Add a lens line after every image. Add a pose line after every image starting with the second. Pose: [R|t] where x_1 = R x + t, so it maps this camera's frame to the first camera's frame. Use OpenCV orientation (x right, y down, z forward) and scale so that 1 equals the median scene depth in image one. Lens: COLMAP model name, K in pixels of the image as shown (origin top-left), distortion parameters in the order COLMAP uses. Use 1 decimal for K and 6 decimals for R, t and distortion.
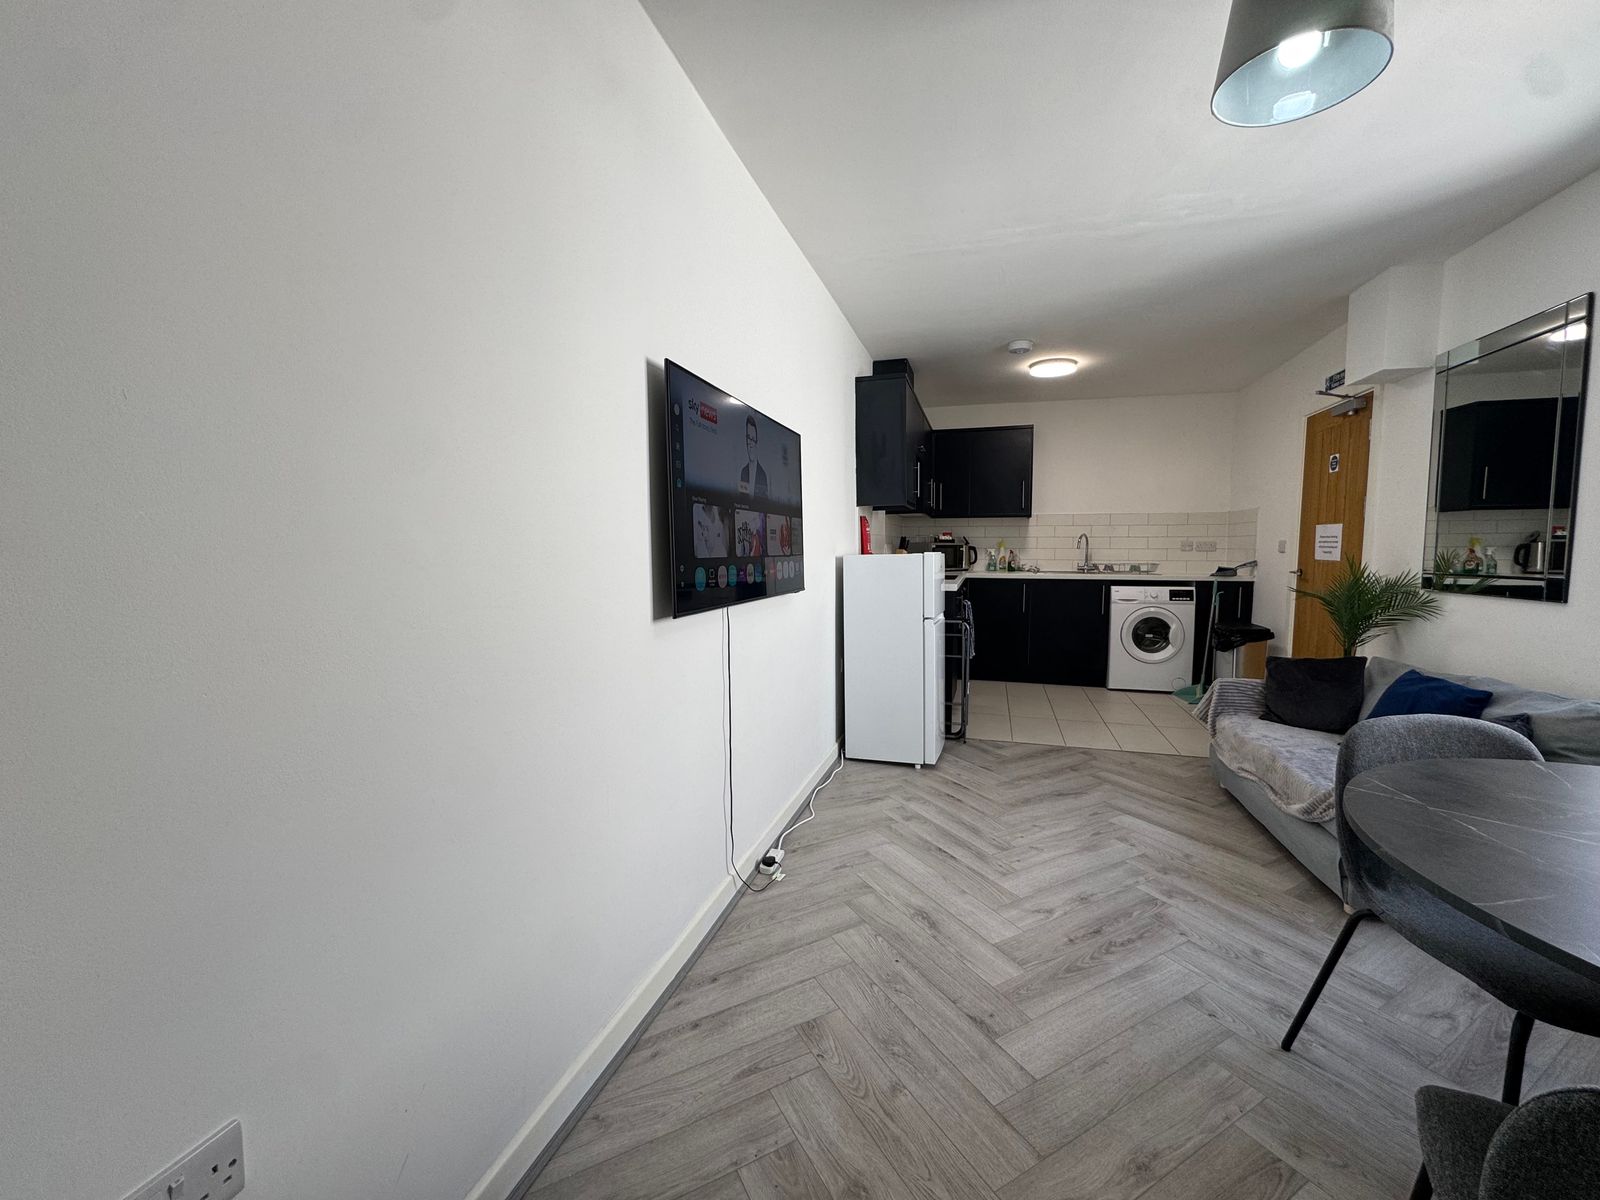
lens RADIAL K [[641.6, 0, 799.1], [0, 641.6, 597.8], [0, 0, 1]] dist [-0.004073, 0.000437]
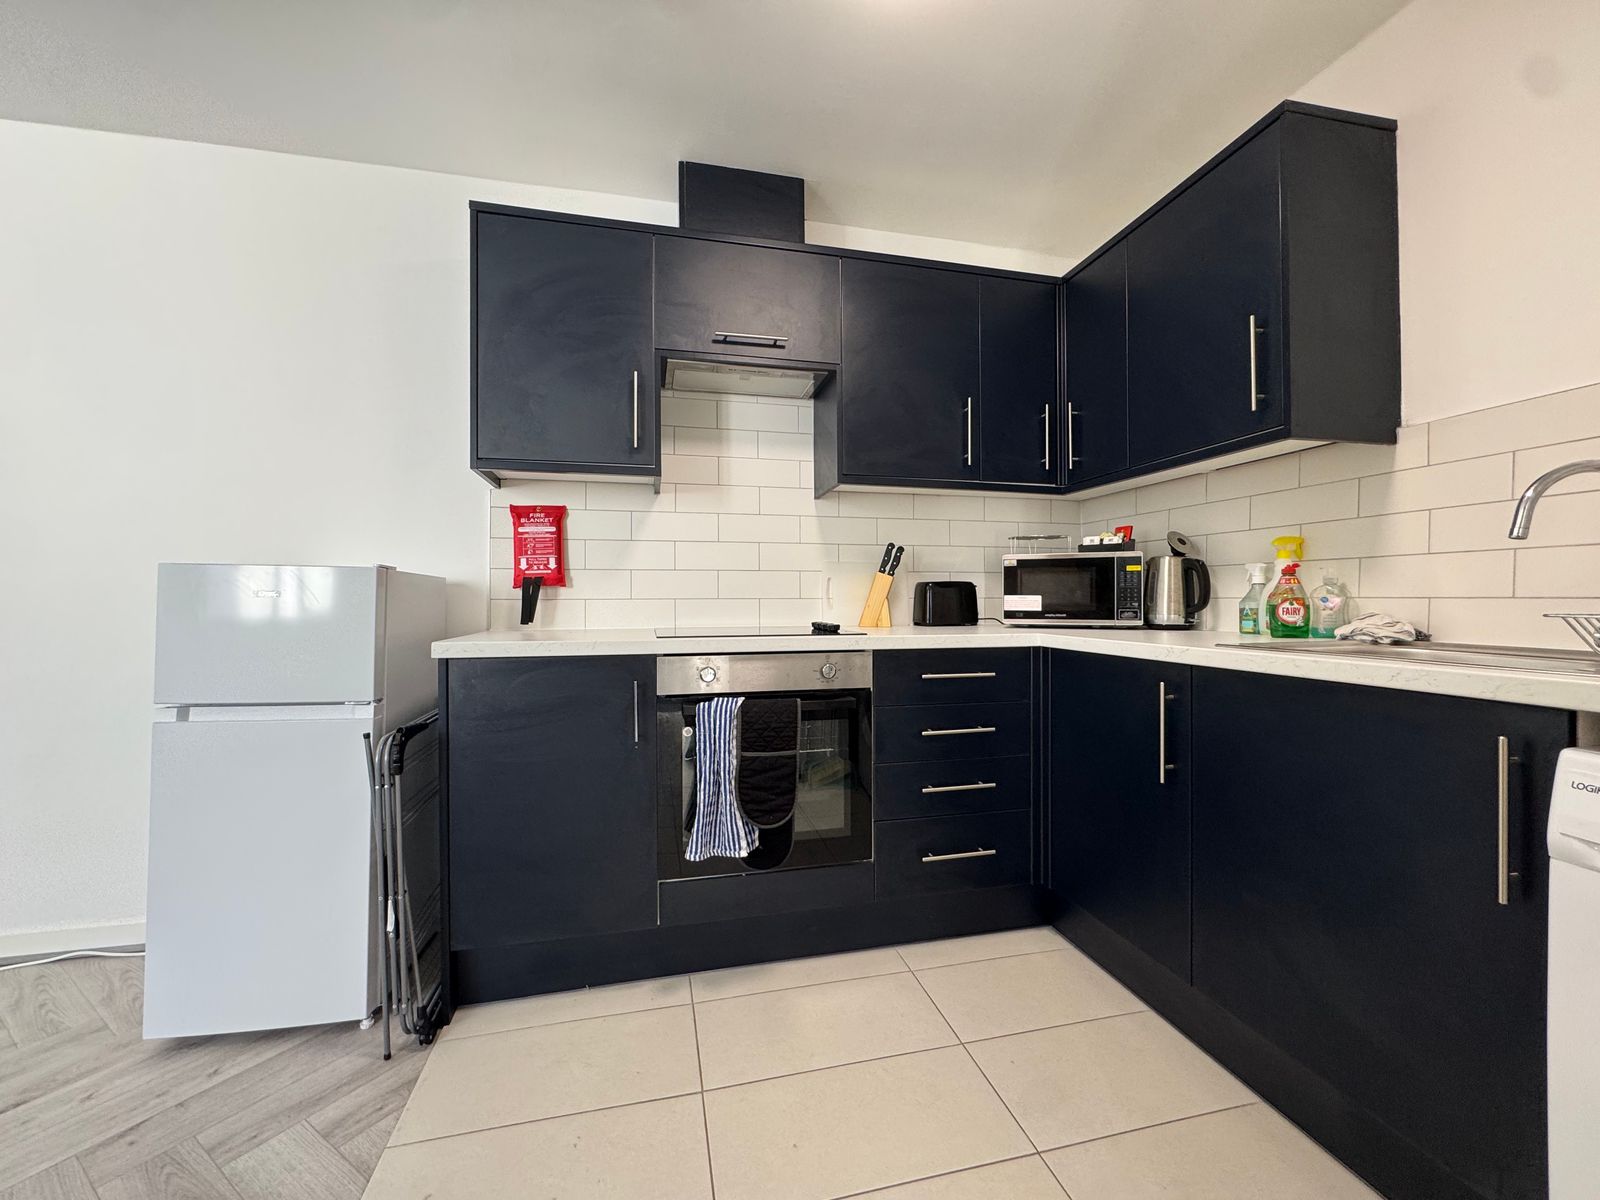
lens RADIAL K [[641.6, 0, 799.1], [0, 641.6, 597.8], [0, 0, 1]] dist [-0.004073, 0.000437]
pose [[0.489269, -0.006052, -0.872112, 0.803438], [-0.067428, 0.996720, -0.044745, -0.054923], [0.869522, 0.080697, 0.487256, 1.131747]]
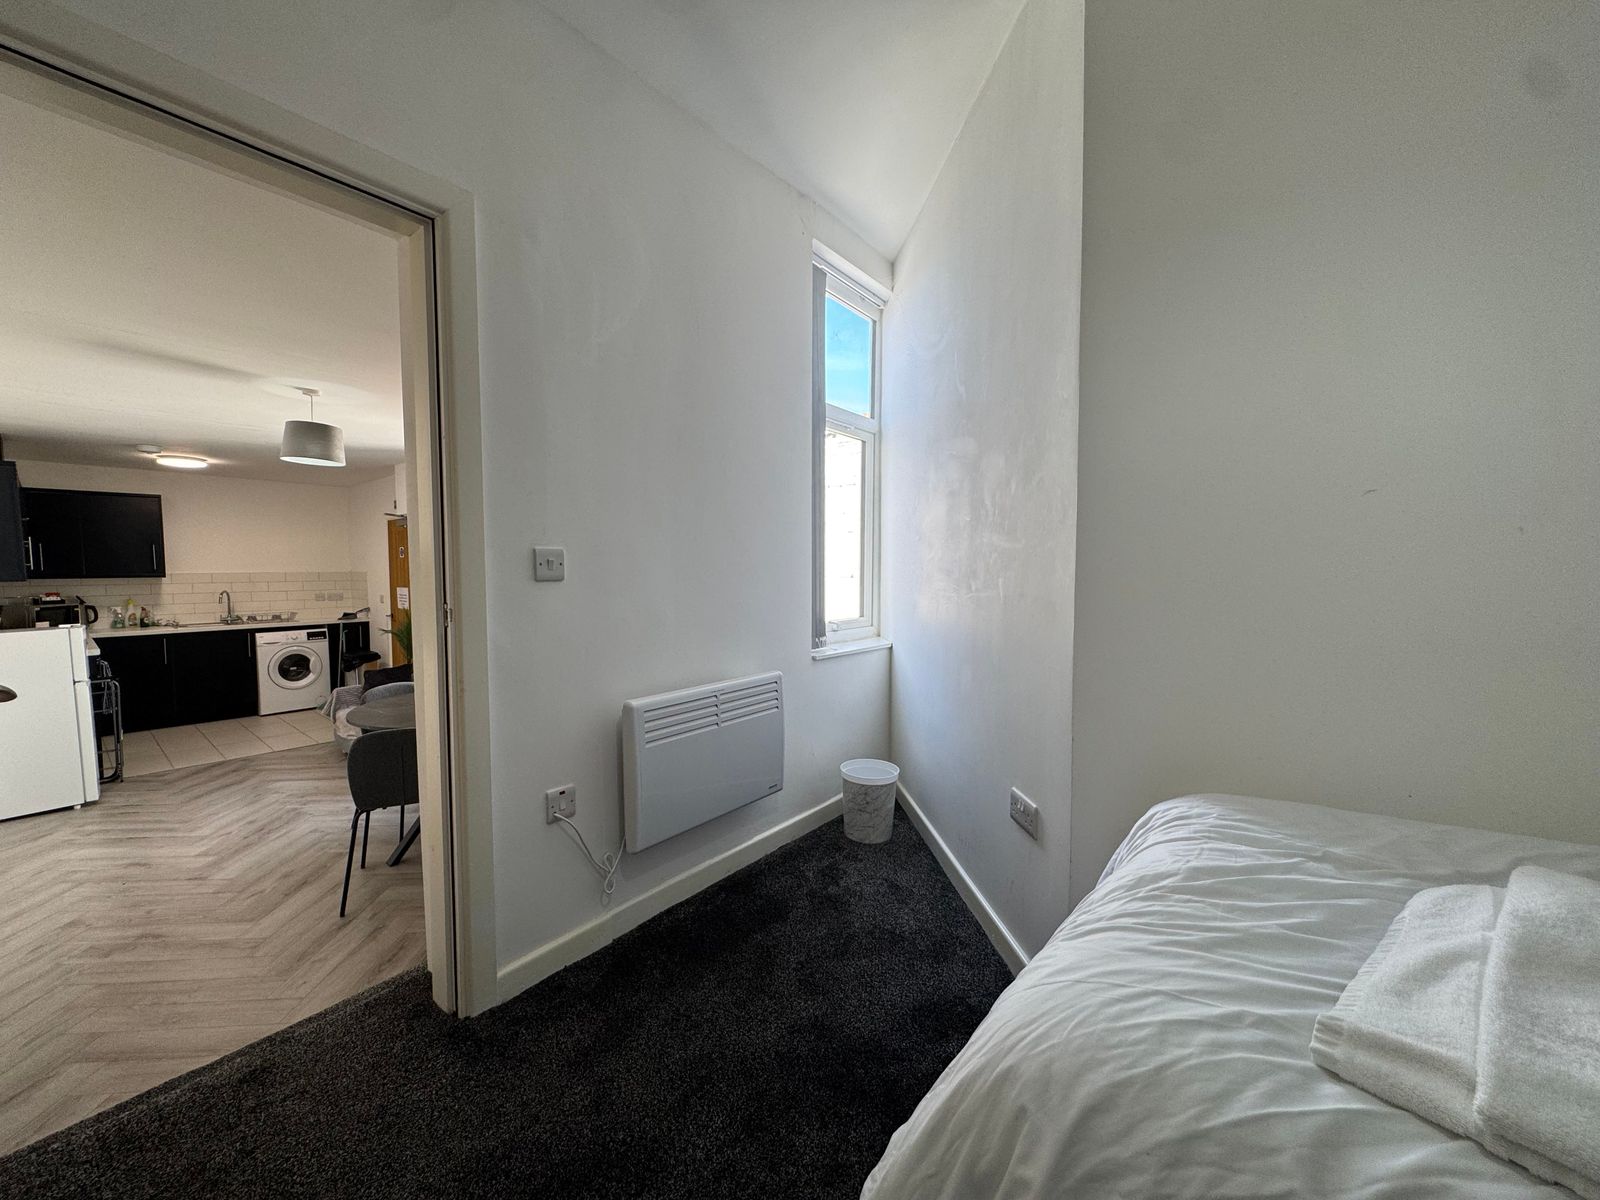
lens RADIAL K [[641.6, 0, 799.1], [0, 641.6, 597.8], [0, 0, 1]] dist [-0.004073, 0.000437]
pose [[0.403301, -0.047327, 0.913843, -0.337742], [0.077897, 0.996812, 0.017246, -0.039841], [-0.911746, 0.064231, 0.405702, -0.723428]]
